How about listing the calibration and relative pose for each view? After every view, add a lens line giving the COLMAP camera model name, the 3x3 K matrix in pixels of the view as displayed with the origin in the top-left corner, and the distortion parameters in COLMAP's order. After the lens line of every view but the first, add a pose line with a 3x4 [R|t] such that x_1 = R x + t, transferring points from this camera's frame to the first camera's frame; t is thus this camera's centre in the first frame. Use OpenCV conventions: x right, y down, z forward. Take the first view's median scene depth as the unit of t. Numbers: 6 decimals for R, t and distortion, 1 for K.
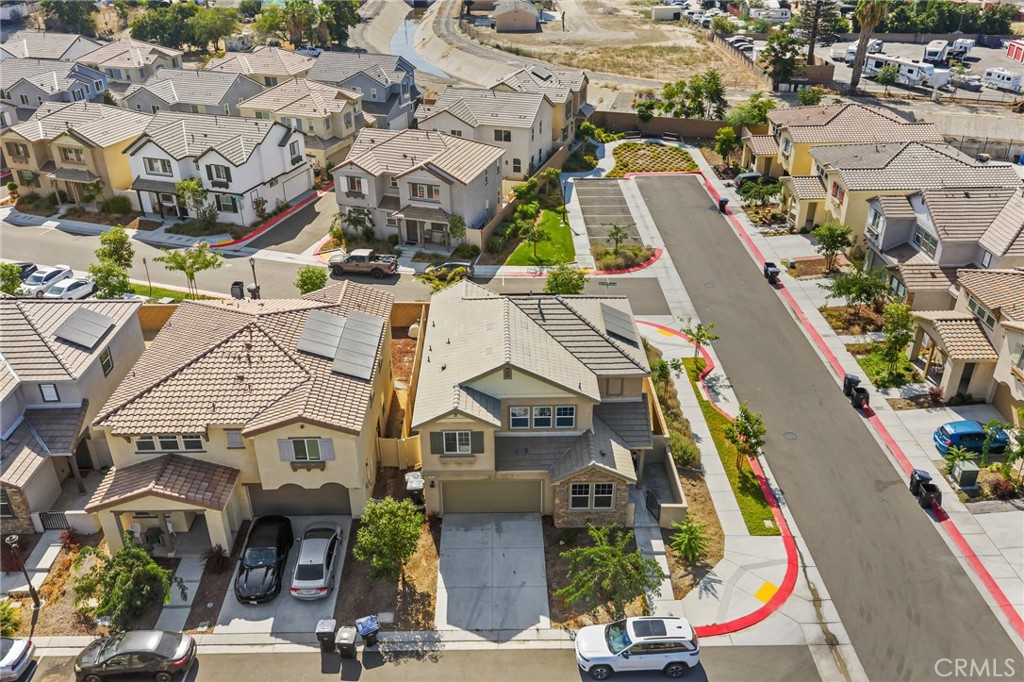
lens RADIAL K [[852.9, 0, 512.0], [0, 852.9, 341.0], [0, 0, 1]] dist [0.008624, -0.006504]
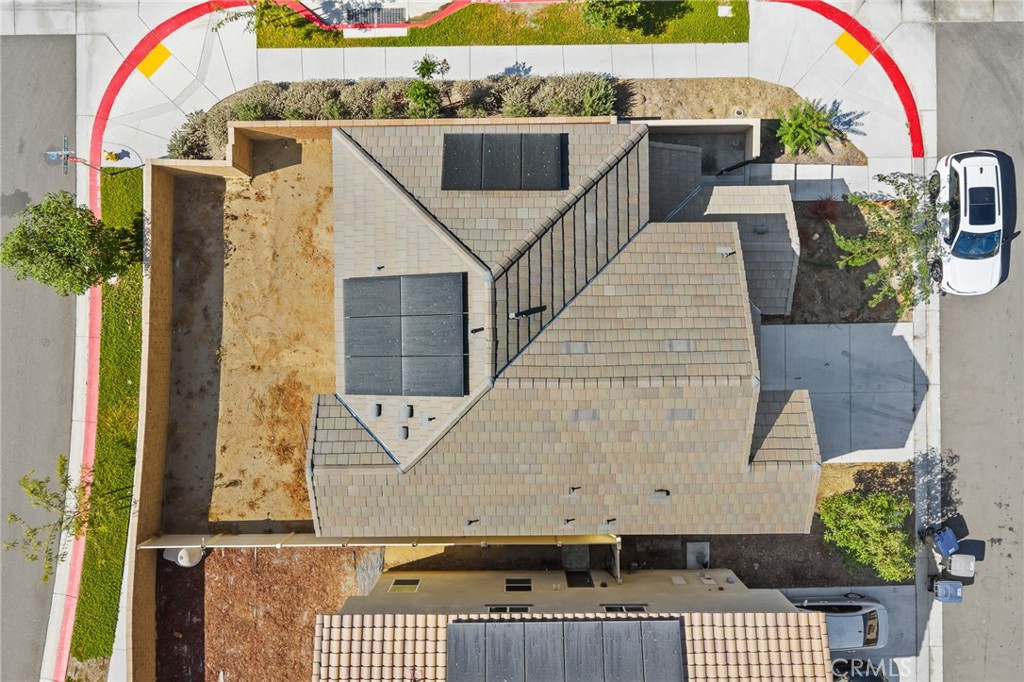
lens RADIAL K [[852.9, 0, 512.0], [0, 852.9, 341.0], [0, 0, 1]] dist [0.008624, -0.006504]
pose [[0.014102, -0.999900, 0.001435, 0.010375], [0.490467, 0.008167, 0.871421, -0.291202], [-0.871346, -0.011585, 0.490533, 0.464872]]
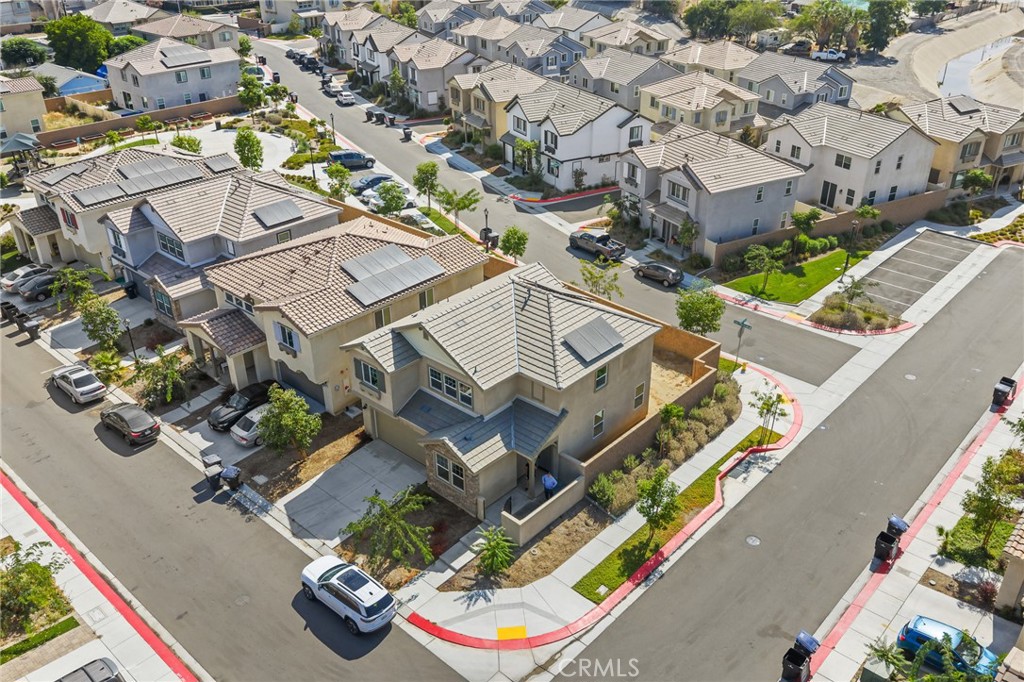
lens RADIAL K [[852.9, 0, 512.0], [0, 852.9, 341.0], [0, 0, 1]] dist [0.008624, -0.006504]
pose [[0.725824, 0.326148, -0.605646, 0.403507], [-0.324289, 0.938711, 0.116870, -0.063819], [0.606643, 0.111578, 0.787105, 0.114495]]
